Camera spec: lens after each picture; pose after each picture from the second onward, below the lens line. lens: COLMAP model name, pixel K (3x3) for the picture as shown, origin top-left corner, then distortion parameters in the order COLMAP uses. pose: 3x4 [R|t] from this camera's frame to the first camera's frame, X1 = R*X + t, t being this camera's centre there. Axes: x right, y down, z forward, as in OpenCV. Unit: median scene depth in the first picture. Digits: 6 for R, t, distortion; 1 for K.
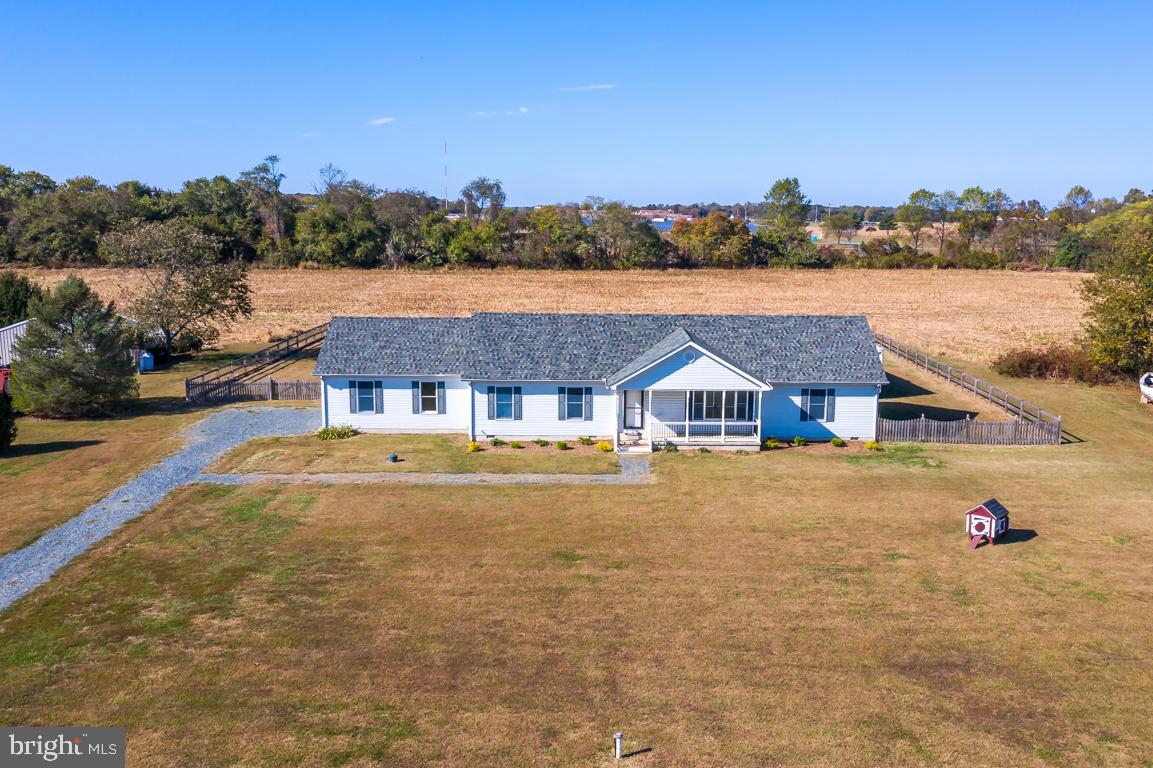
lens RADIAL K [[1000.3, 0, 613.5], [0, 1000.3, 384.2], [0, 0, 1]] dist [-0.018232, -0.008349]
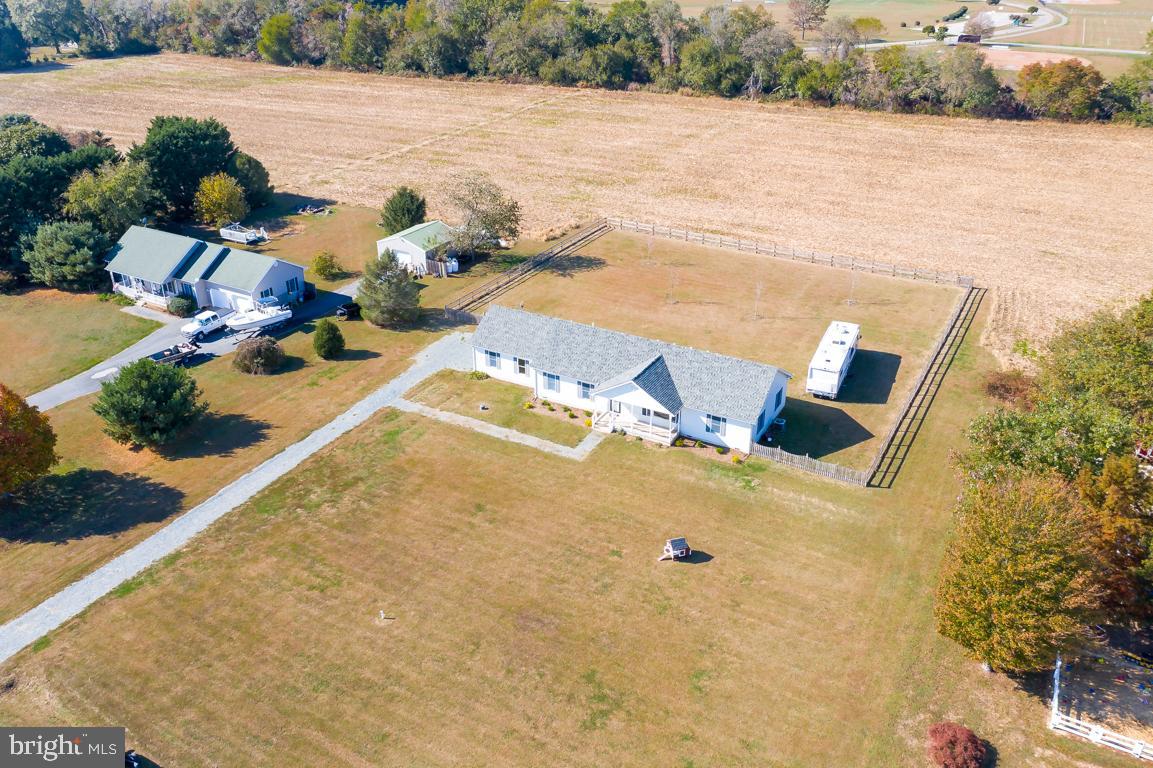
lens RADIAL K [[896.1, 0, 579.3], [0, 896.1, 383.6], [0, 0, 1]] dist [-0.022320, 0.010364]
pose [[0.863174, 0.220521, -0.454204, 0.647101], [-0.071871, 0.944083, 0.321780, -0.486718], [0.499765, -0.245108, 0.830757, -0.302067]]
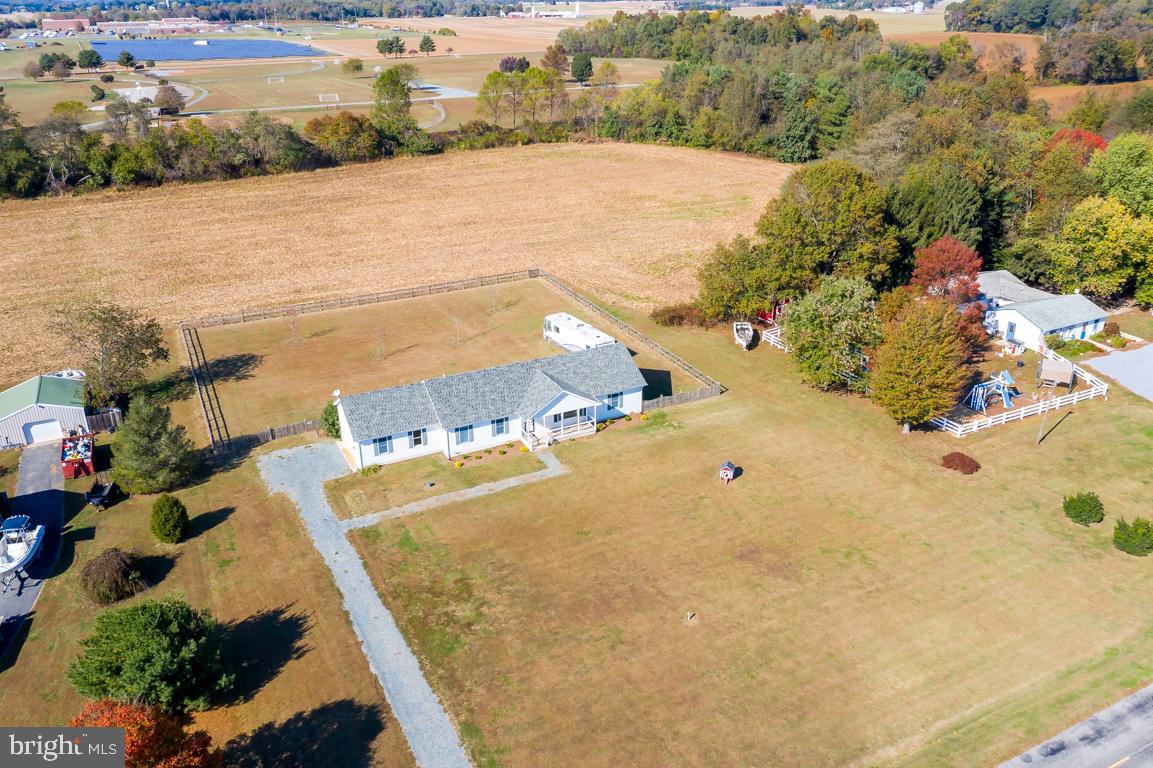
lens RADIAL K [[896.1, 0, 579.3], [0, 896.1, 383.6], [0, 0, 1]] dist [-0.022320, 0.010364]
pose [[0.897860, -0.190346, 0.397009, -0.537503], [0.089704, 0.961890, 0.258305, -0.461528], [-0.431046, -0.196309, 0.880717, -0.496963]]
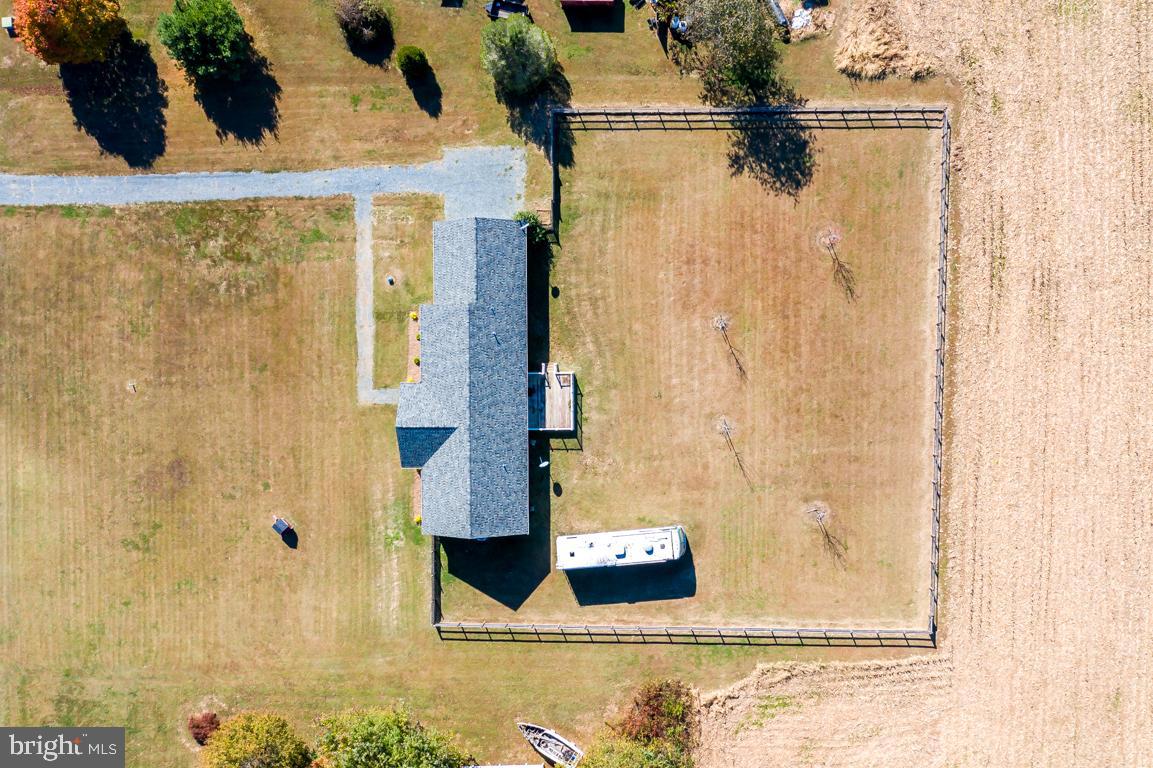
lens RADIAL K [[896.1, 0, 579.3], [0, 896.1, 383.6], [0, 0, 1]] dist [-0.022320, 0.010364]
pose [[-0.009755, 0.999952, 0.000504, -0.008751], [-0.152006, -0.001981, 0.988378, -1.635985], [0.988331, 0.009565, 0.152018, 0.997355]]
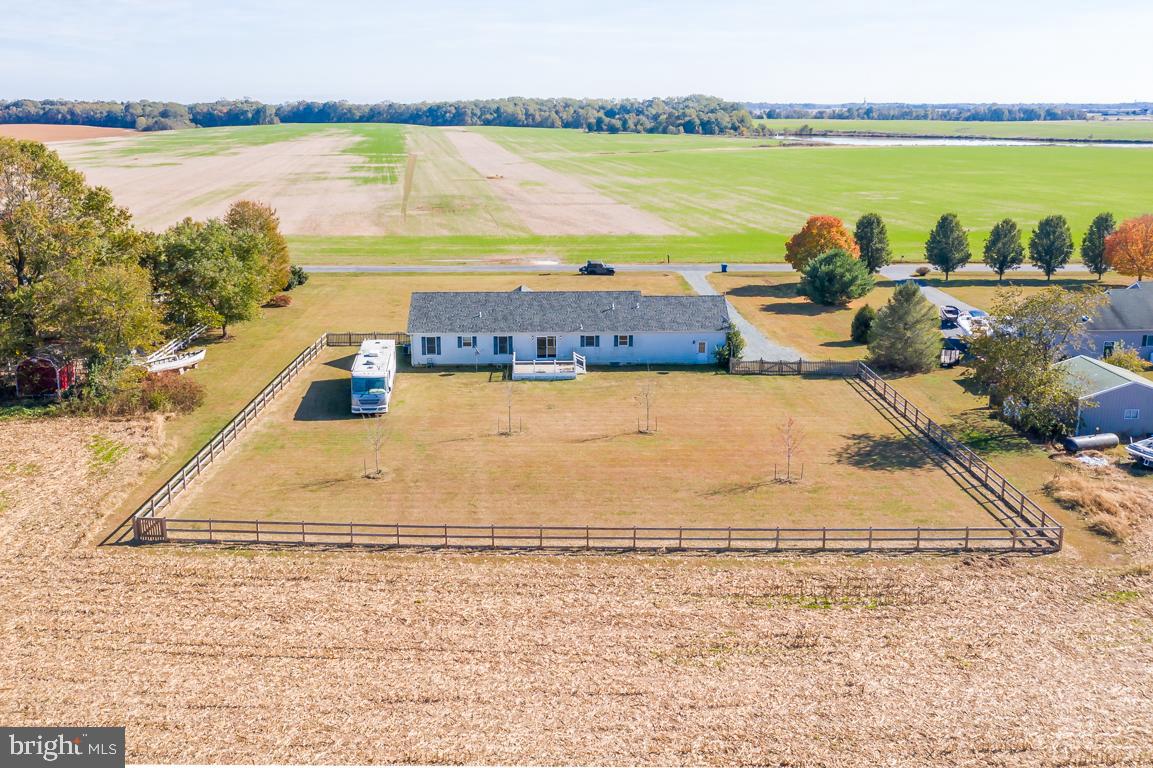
lens RADIAL K [[1019.3, 0, 565.3], [0, 1019.3, 380.5], [0, 0, 1]] dist [-0.029506, -0.005319]
pose [[-0.999990, -0.004156, -0.001907, -0.007378], [-0.004573, 0.909531, 0.415612, -0.693460], [0.000007, 0.415616, -0.909540, 2.786976]]
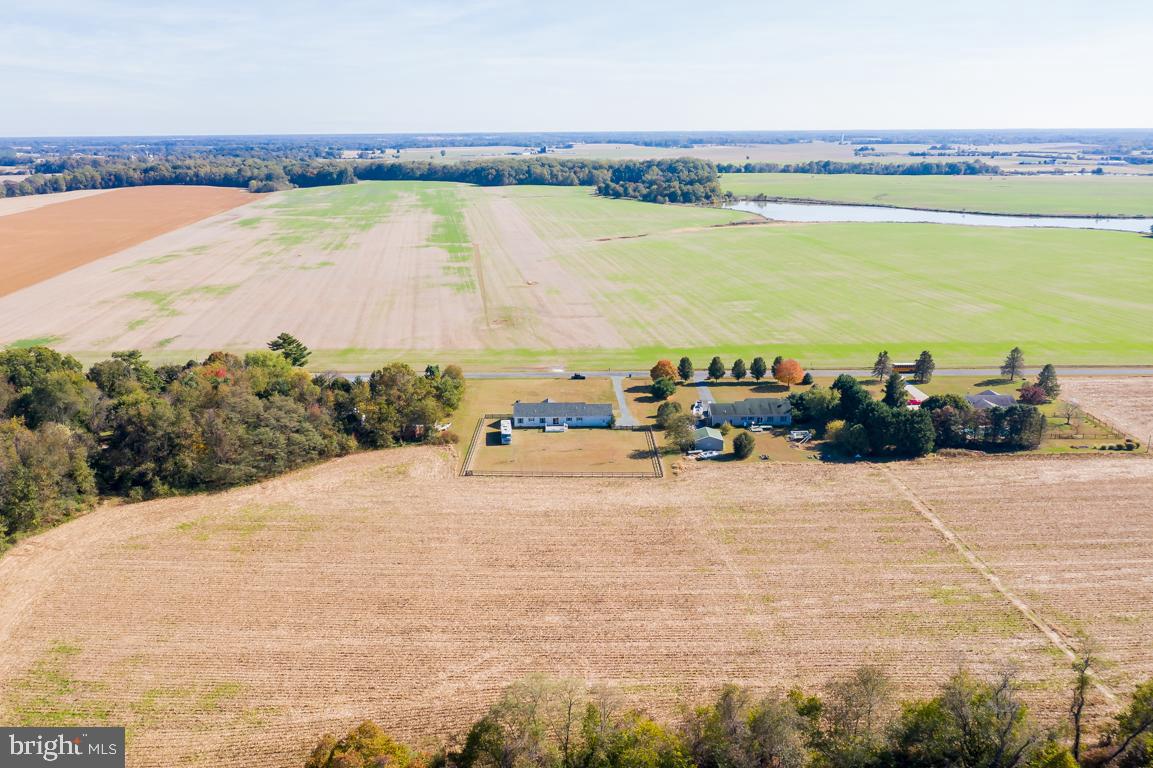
lens RADIAL K [[896.1, 0, 579.3], [0, 896.1, 383.6], [0, 0, 1]] dist [-0.022320, 0.010364]
pose [[-0.999979, -0.002540, 0.005981, -0.141108], [0.000251, 0.904626, 0.426207, -2.369854], [-0.006493, 0.426200, -0.904606, 5.661197]]
